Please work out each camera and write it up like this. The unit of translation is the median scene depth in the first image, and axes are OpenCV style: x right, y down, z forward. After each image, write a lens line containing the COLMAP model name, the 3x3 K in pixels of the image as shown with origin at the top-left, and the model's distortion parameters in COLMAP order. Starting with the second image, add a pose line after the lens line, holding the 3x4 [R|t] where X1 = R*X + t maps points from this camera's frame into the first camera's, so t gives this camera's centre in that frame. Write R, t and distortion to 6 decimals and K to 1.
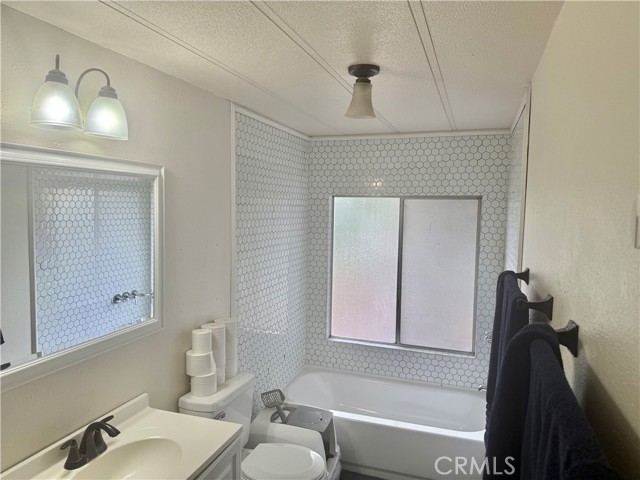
lens RADIAL K [[445.4, 0, 320.5], [0, 445.4, 243.6], [0, 0, 1]] dist [0.058598, -0.084891]
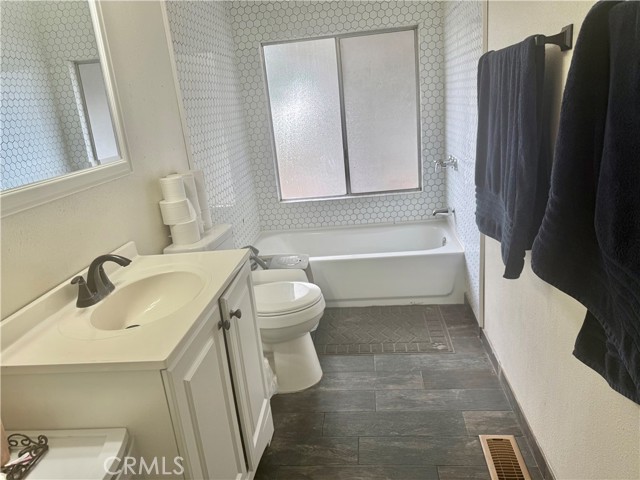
lens RADIAL K [[445.4, 0, 326.8], [0, 445.4, 235.3], [0, 0, 1]] dist [0.058598, -0.084891]
pose [[0.968066, -0.174834, 0.179668, -0.100315], [0.131595, 0.964395, 0.229403, 0.098680], [-0.213379, -0.198434, 0.956605, 0.021247]]
